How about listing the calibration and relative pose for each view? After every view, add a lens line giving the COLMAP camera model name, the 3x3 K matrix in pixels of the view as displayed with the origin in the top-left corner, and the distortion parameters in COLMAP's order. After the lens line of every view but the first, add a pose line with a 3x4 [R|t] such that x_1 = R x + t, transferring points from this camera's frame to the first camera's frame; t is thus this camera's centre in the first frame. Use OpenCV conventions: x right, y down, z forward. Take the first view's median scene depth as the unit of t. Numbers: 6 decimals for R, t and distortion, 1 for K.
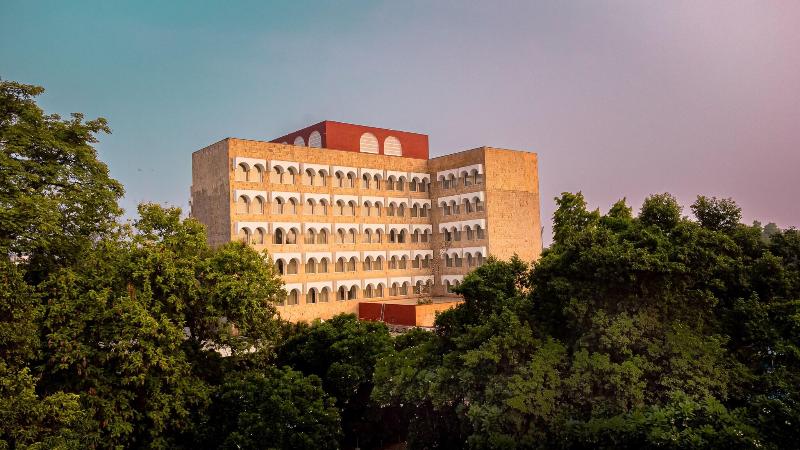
lens RADIAL K [[586.4, 0, 389.5], [0, 586.4, 224.7], [0, 0, 1]] dist [0.056304, 0.000660]
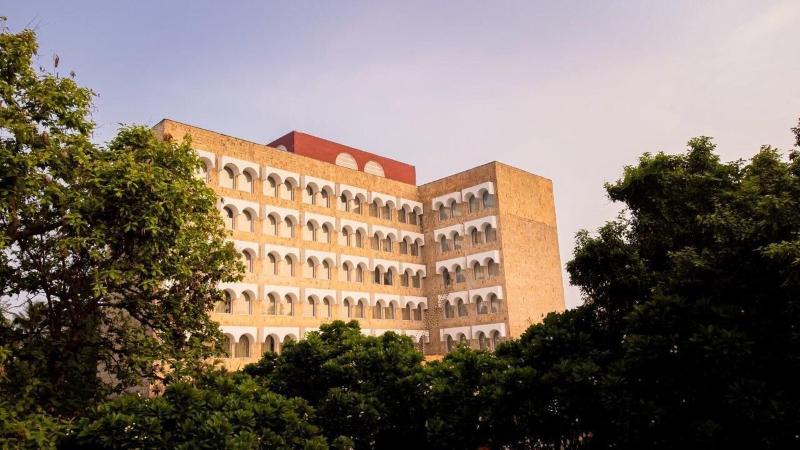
lens RADIAL K [[586.4, 0, 389.5], [0, 586.4, 224.7], [0, 0, 1]] dist [0.056304, 0.000660]
pose [[0.996042, 0.021520, 0.086235, -0.047323], [-0.005215, 0.982724, -0.185004, 0.097451], [-0.088727, 0.183823, 0.978947, 0.237026]]
